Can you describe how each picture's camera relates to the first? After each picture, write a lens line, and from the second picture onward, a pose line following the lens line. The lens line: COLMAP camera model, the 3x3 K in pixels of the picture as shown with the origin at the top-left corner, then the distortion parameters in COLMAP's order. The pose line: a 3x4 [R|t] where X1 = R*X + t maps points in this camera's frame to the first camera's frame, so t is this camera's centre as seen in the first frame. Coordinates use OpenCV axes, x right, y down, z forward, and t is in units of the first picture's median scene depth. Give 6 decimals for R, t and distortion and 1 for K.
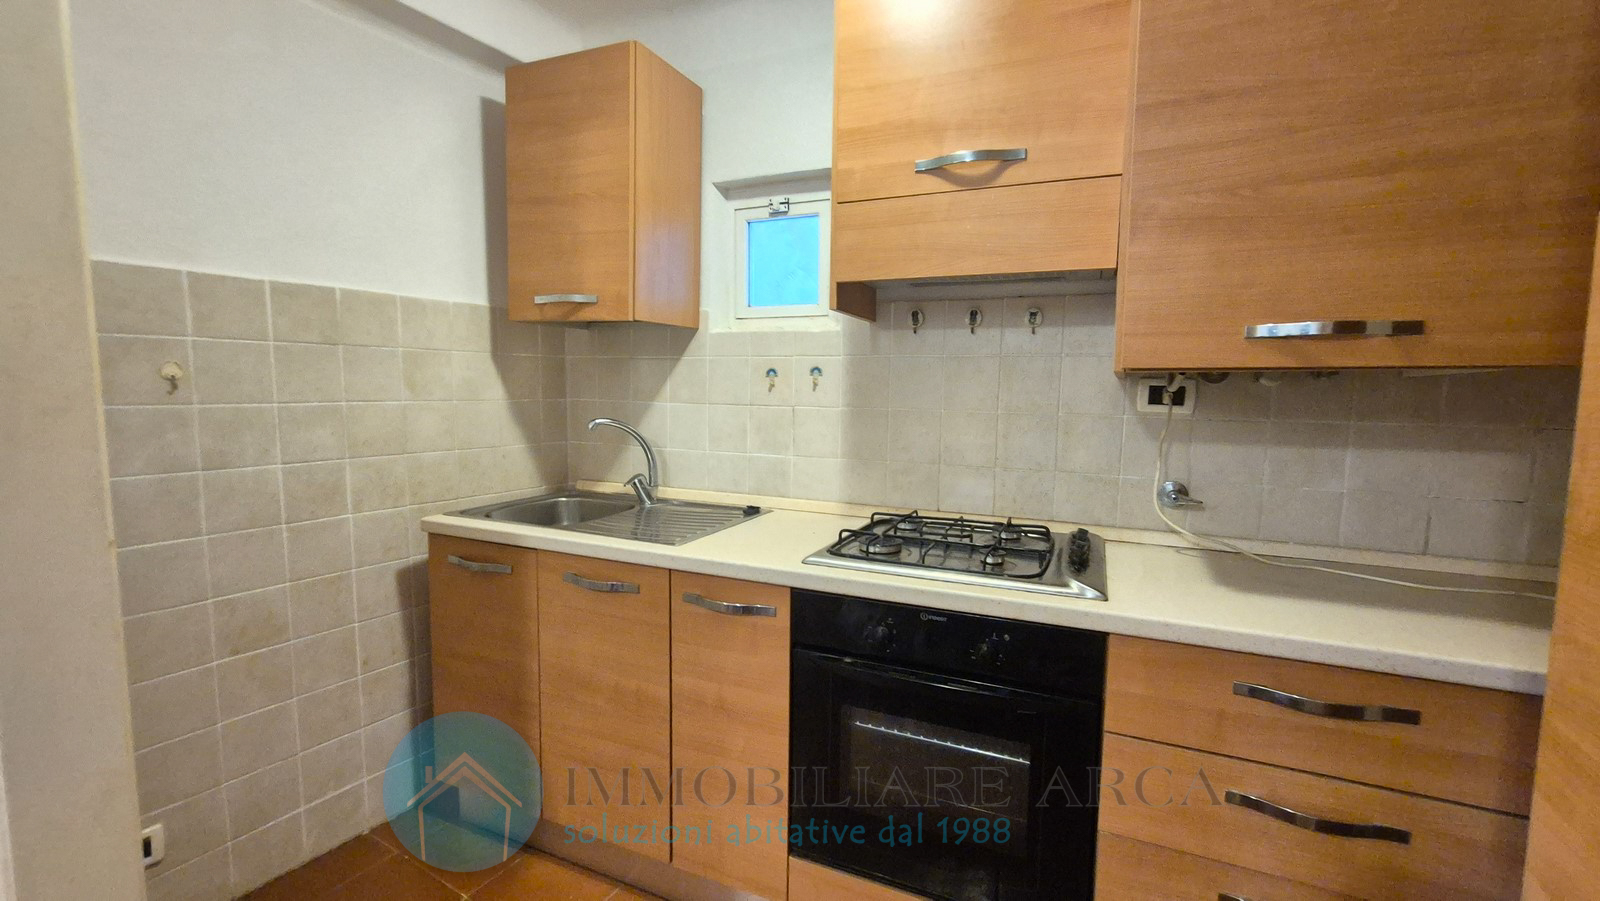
lens RADIAL K [[667.4, 0, 804.0], [0, 667.4, 445.0], [0, 0, 1]] dist [0.000713, 0.000420]
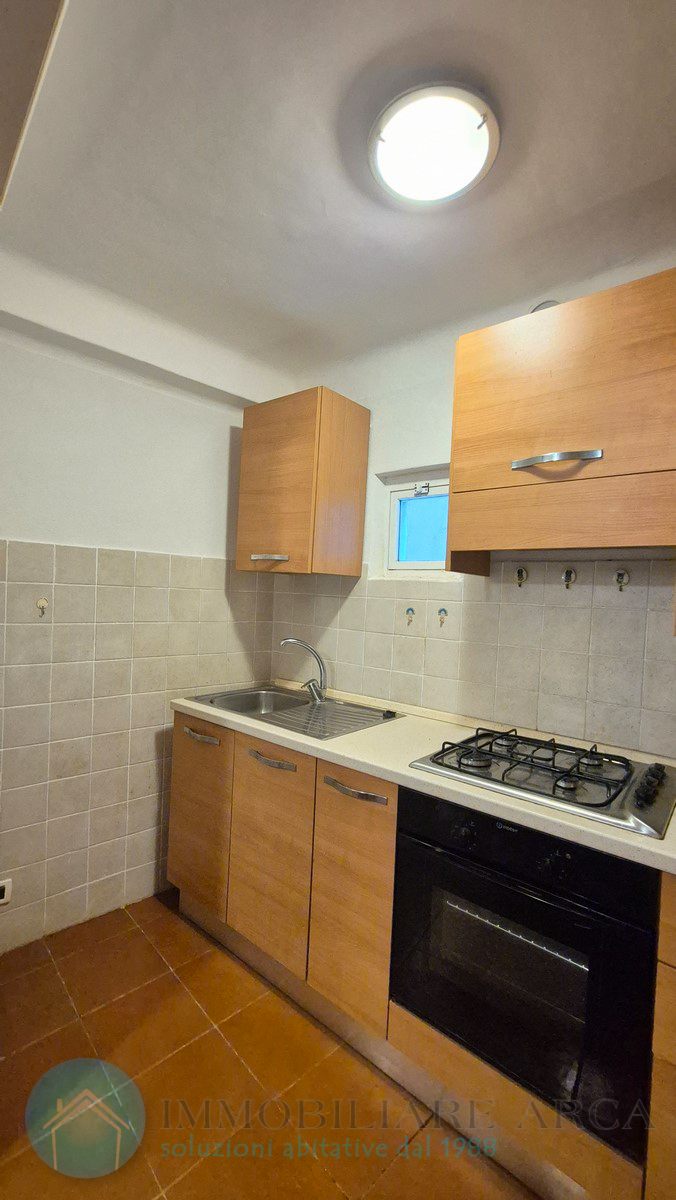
lens RADIAL K [[497.9, 0, 331.2], [0, 497.9, 600.8], [0, 0, 1]] dist [-0.009887, 0.008143]
pose [[0.958875, 0.030913, -0.282141, 0.096795], [-0.054435, 0.995627, -0.075914, -0.052930], [0.278561, 0.088150, 0.956365, -0.002520]]
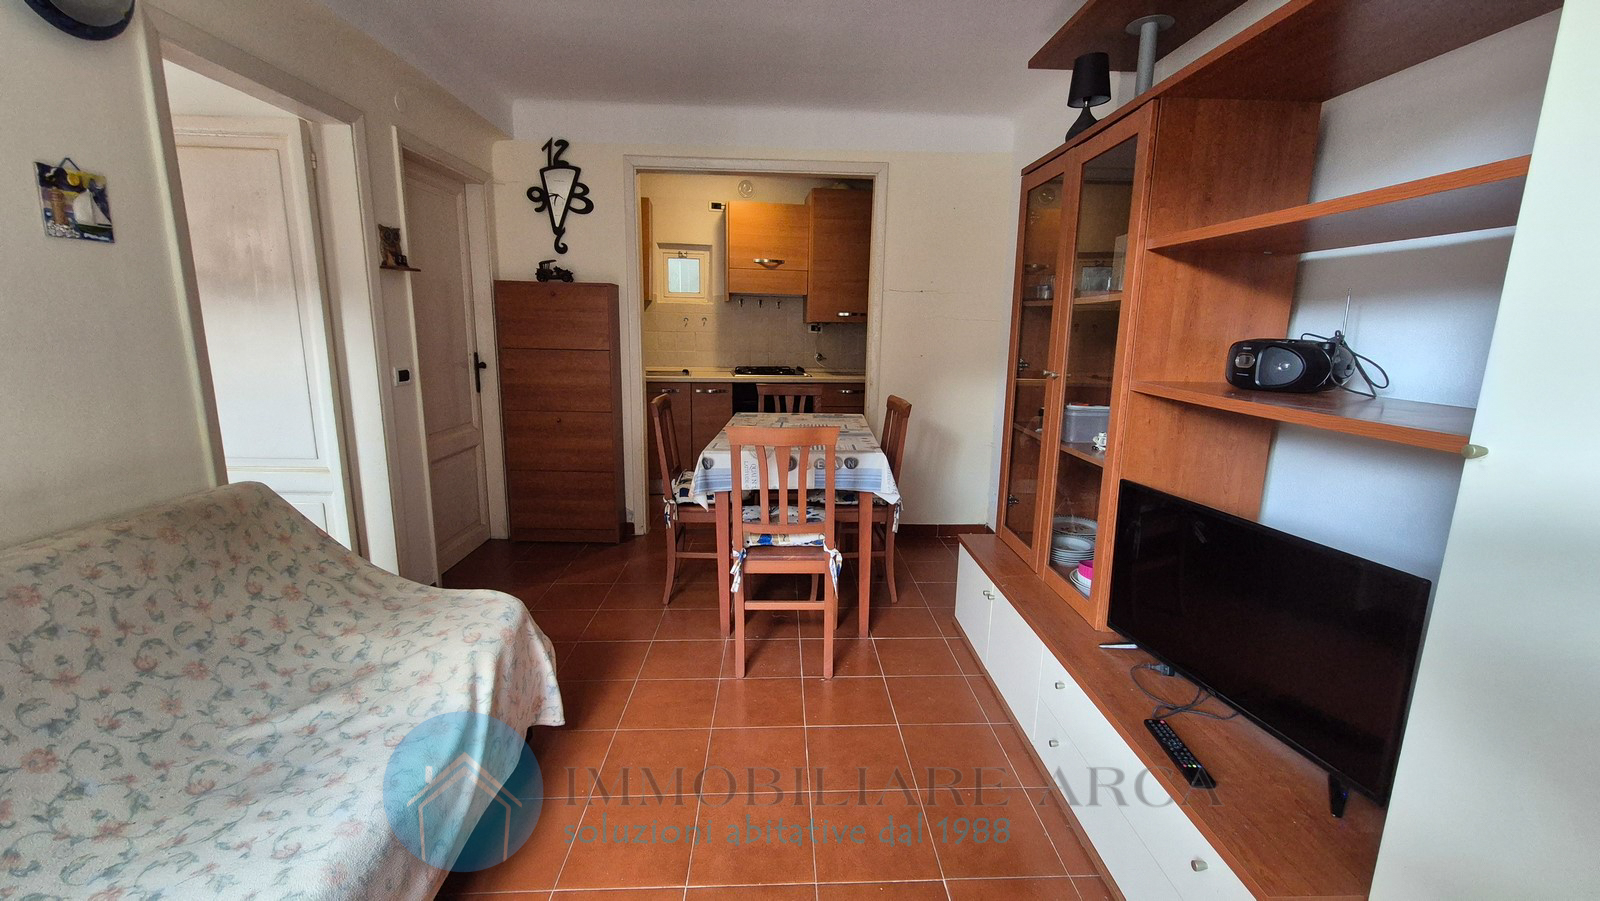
lens RADIAL K [[663.9, 0, 800.0], [0, 663.9, 450.5], [0, 0, 1]] dist [-0.009887, 0.008143]
pose [[0.847346, -0.097461, 0.522021, -1.309690], [0.035391, 0.991193, 0.127609, 0.106531], [-0.529860, -0.089655, 0.843333, -1.813170]]
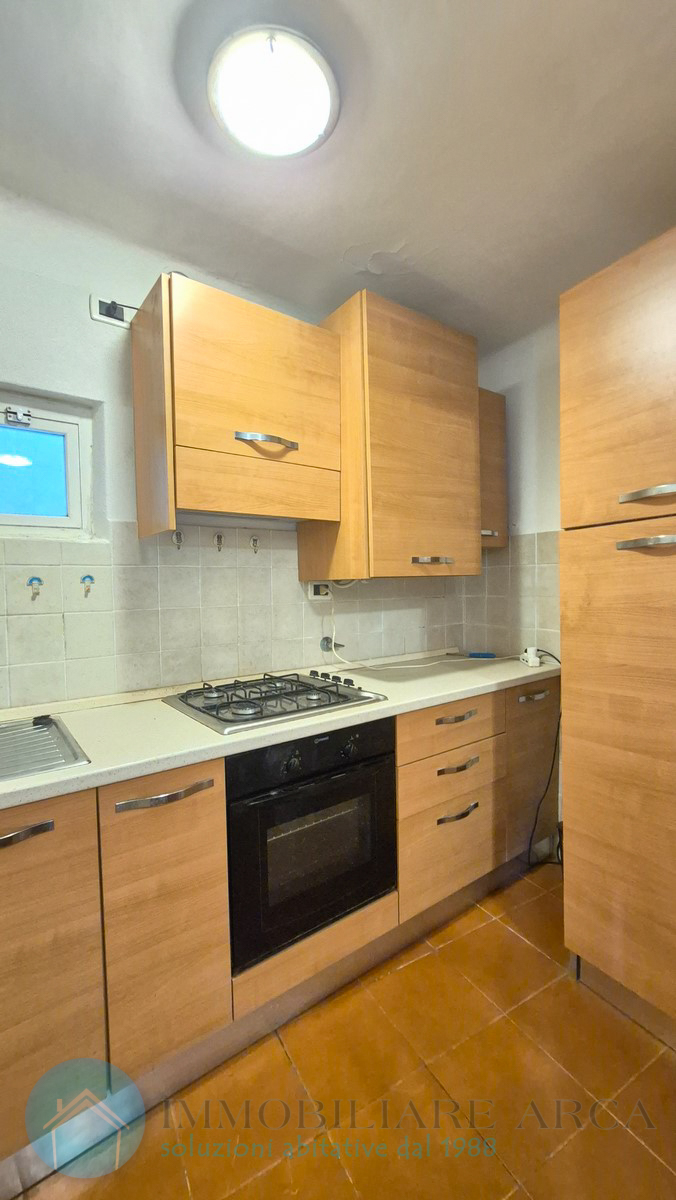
lens RADIAL K [[500.6, 0, 338.0], [0, 500.6, 600.0], [0, 0, 1]] dist [0.000713, 0.000420]
pose [[0.483643, -0.053975, 0.873599, -0.583399], [0.095664, 0.995377, 0.008537, -0.050749], [-0.870022, 0.079444, 0.486571, 0.284048]]
